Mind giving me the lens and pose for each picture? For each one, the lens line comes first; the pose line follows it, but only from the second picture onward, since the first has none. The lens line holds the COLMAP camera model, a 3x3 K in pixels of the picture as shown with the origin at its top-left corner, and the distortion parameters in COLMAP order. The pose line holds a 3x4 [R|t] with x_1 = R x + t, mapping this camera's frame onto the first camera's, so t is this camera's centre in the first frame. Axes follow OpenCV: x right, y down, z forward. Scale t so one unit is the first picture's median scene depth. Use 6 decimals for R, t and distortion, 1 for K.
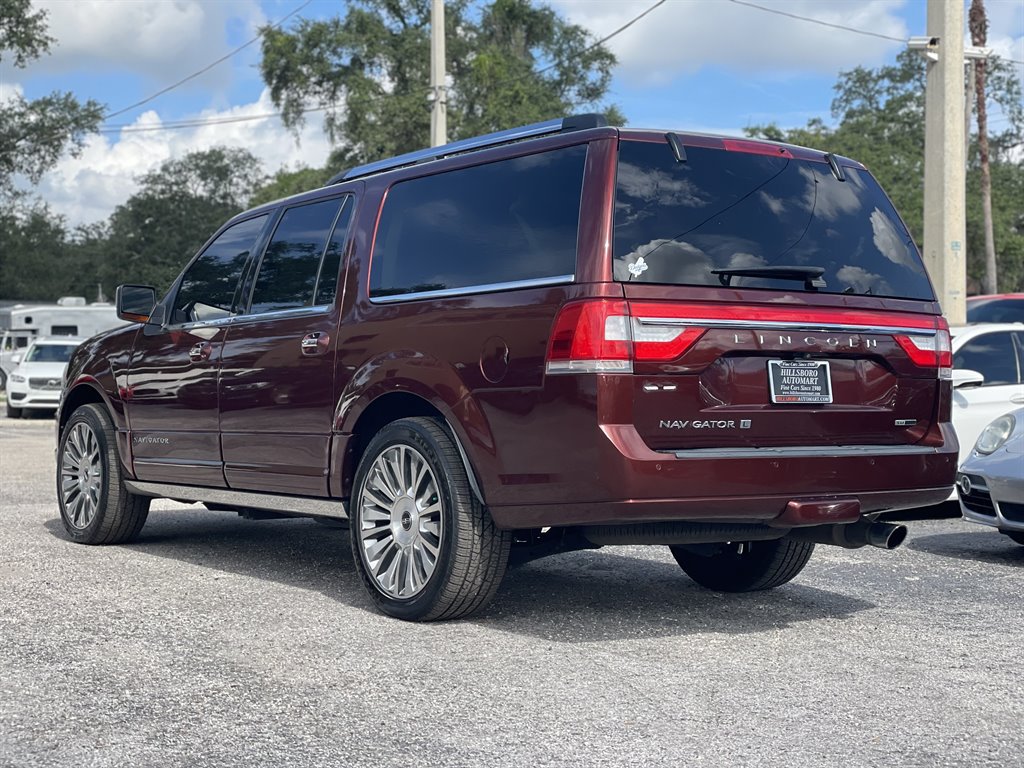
lens RADIAL K [[1512.3, 0, 482.0], [0, 1512.3, 371.0], [0, 0, 1]] dist [0.095444, 0.000000]
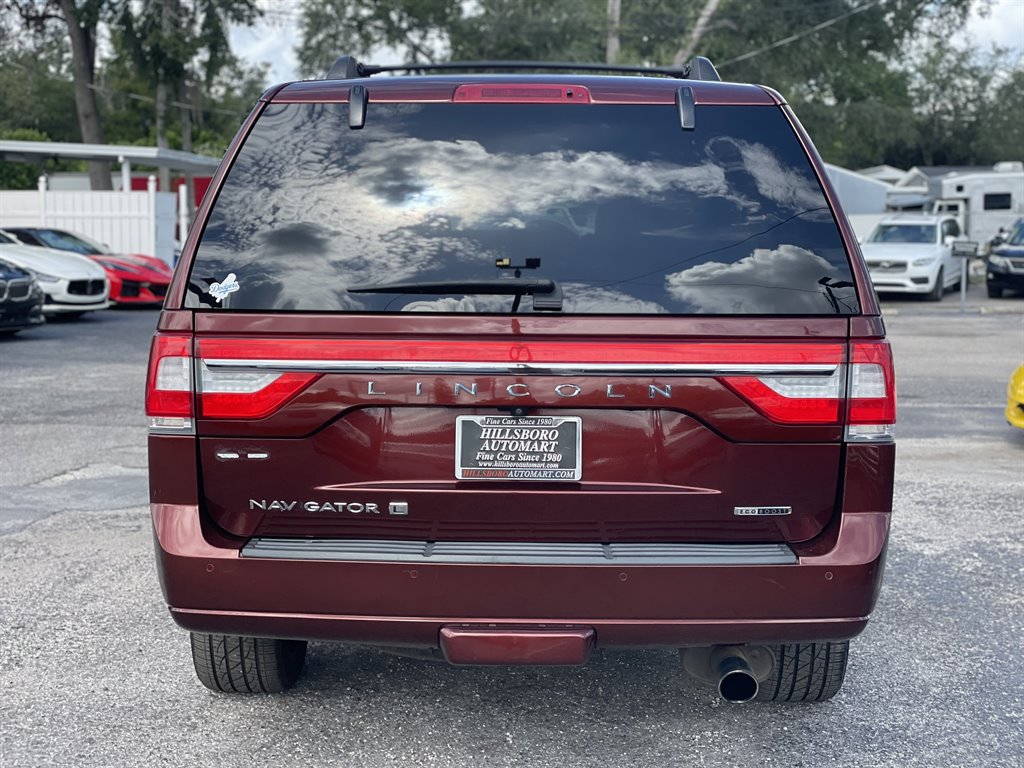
lens RADIAL K [[1512.3, 0, 488.1], [0, 1512.3, 356.4], [0, 0, 1]] dist [0.095444, 0.000000]
pose [[0.804081, 0.043557, -0.592922, 0.225595], [0.005106, 0.996770, 0.080149, -0.033046], [0.594498, -0.067473, 0.801261, 0.173034]]
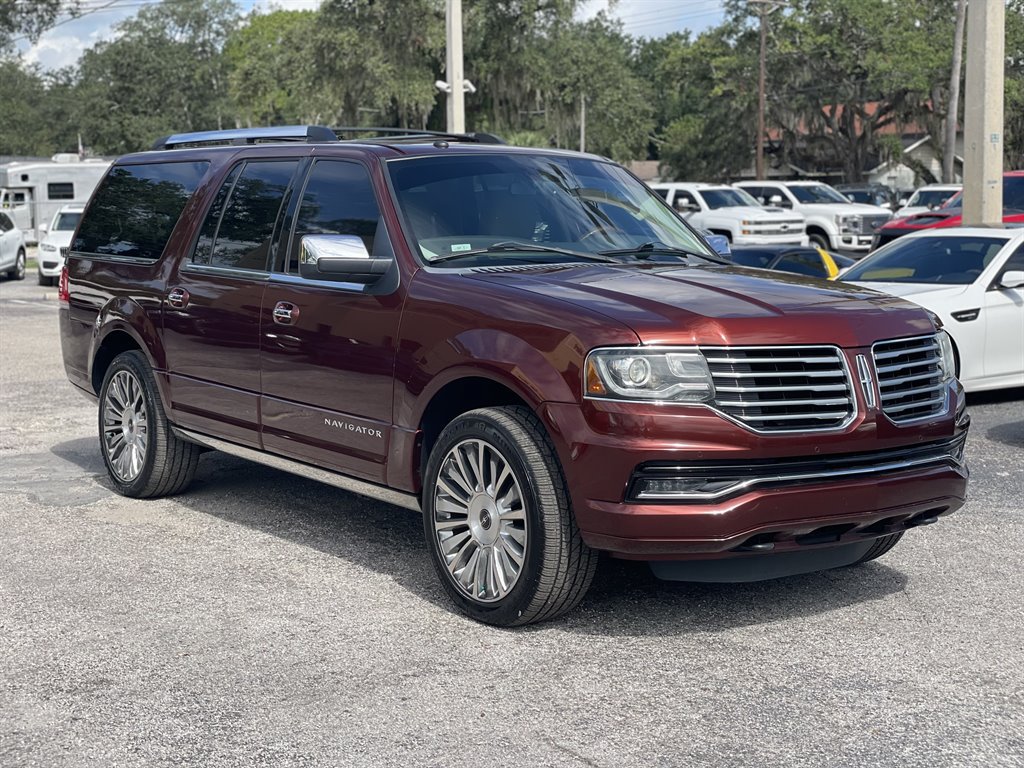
lens RADIAL K [[1512.3, 0, 485.7], [0, 1512.3, 361.2], [0, 0, 1]] dist [0.095444, 0.000000]
pose [[0.999711, -0.016890, 0.017080, -0.071452], [0.015135, 0.995058, 0.098131, -0.038125], [-0.018653, -0.097844, 0.995027, -0.084492]]
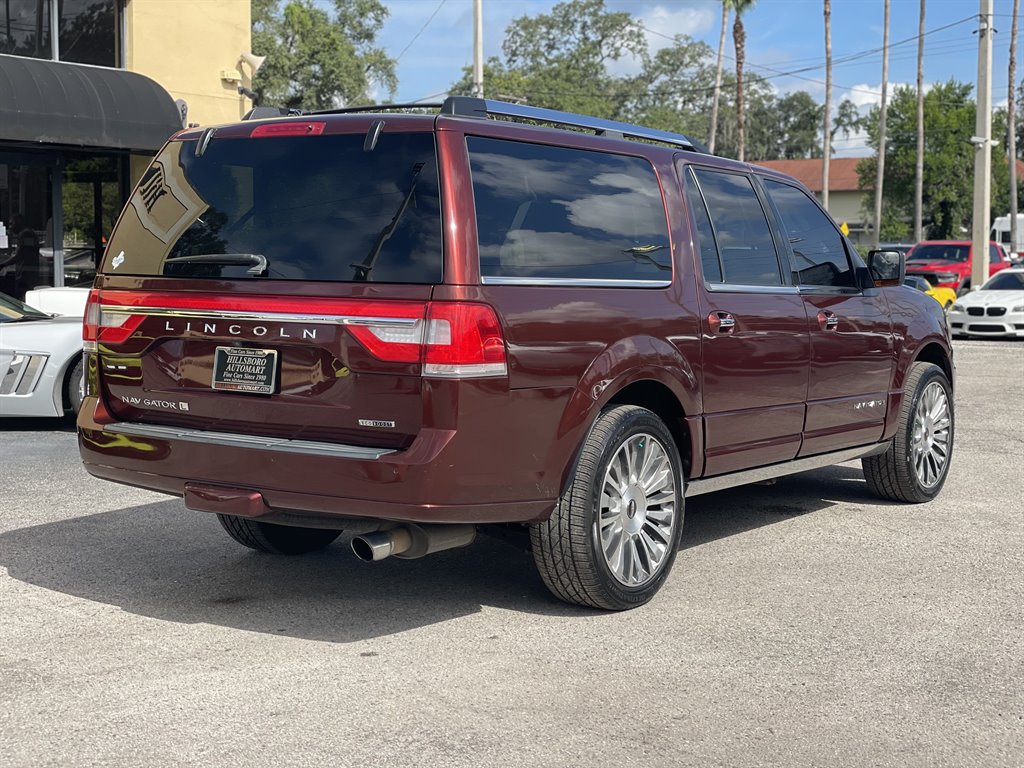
lens RADIAL K [[1512.3, 0, 501.8], [0, 1512.3, 367.5], [0, 0, 1]] dist [0.095444, 0.000000]
pose [[0.336047, 0.078401, -0.938576, 0.453720], [0.009320, 0.996204, 0.086552, -0.029867], [0.941799, -0.037833, 0.334041, 0.313441]]
